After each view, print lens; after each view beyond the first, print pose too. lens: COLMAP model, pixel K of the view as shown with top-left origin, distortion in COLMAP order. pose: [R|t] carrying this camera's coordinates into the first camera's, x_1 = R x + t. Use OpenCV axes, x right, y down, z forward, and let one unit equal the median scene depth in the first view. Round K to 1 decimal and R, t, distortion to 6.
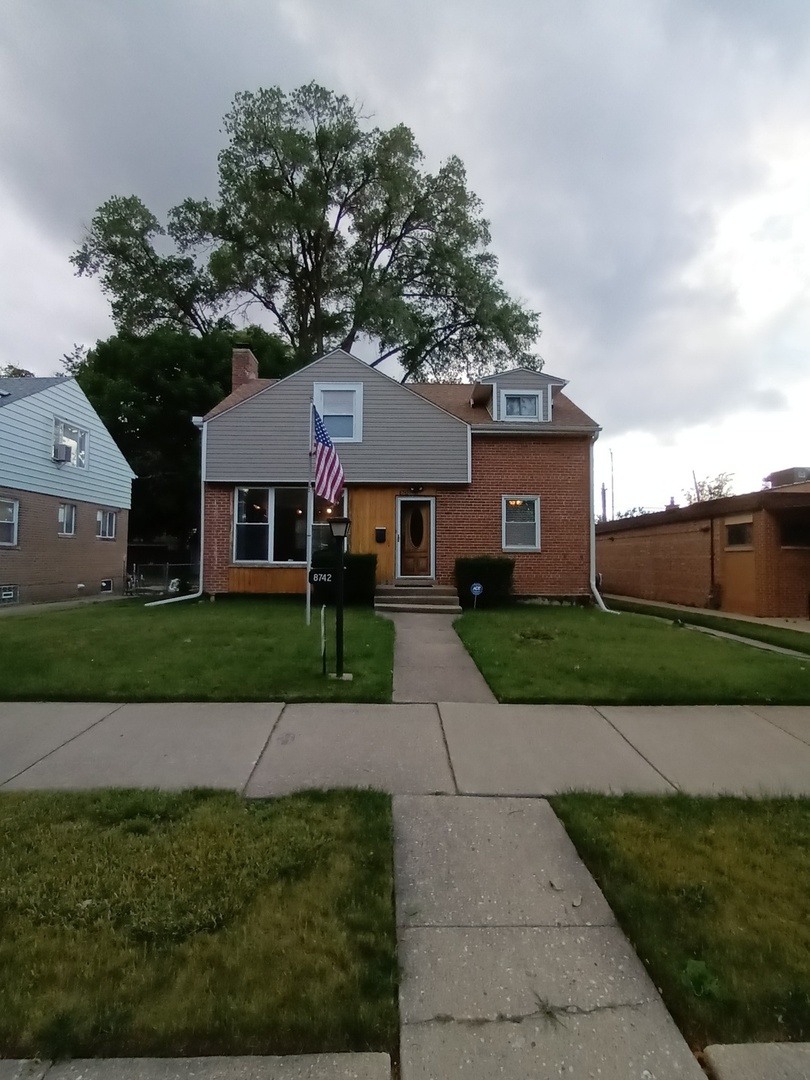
lens RADIAL K [[549.7, 0, 406.8], [0, 549.7, 533.0], [0, 0, 1]] dist [0.003372, -0.002596]
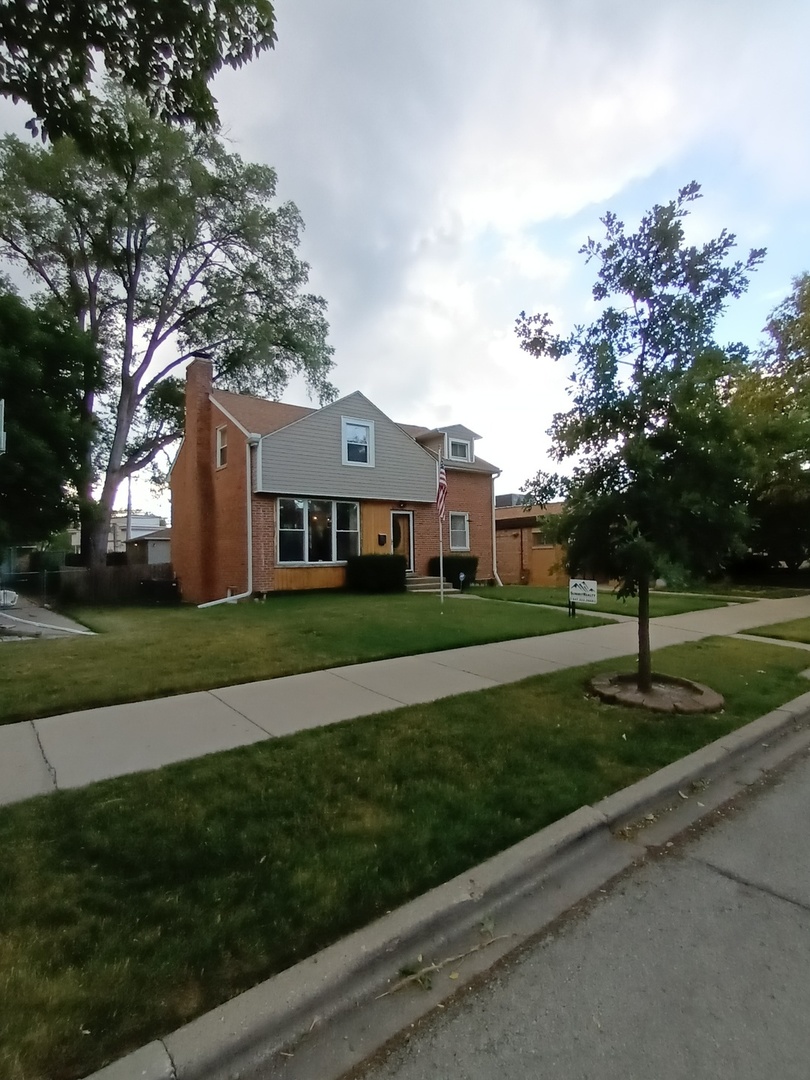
lens RADIAL K [[549.7, 0, 406.8], [0, 549.7, 533.0], [0, 0, 1]] dist [0.003372, -0.002596]
pose [[0.789902, 0.006221, 0.613201, -0.797263], [-0.007069, 0.999974, -0.001038, -0.010751], [-0.613192, -0.003515, 0.789926, -0.063325]]
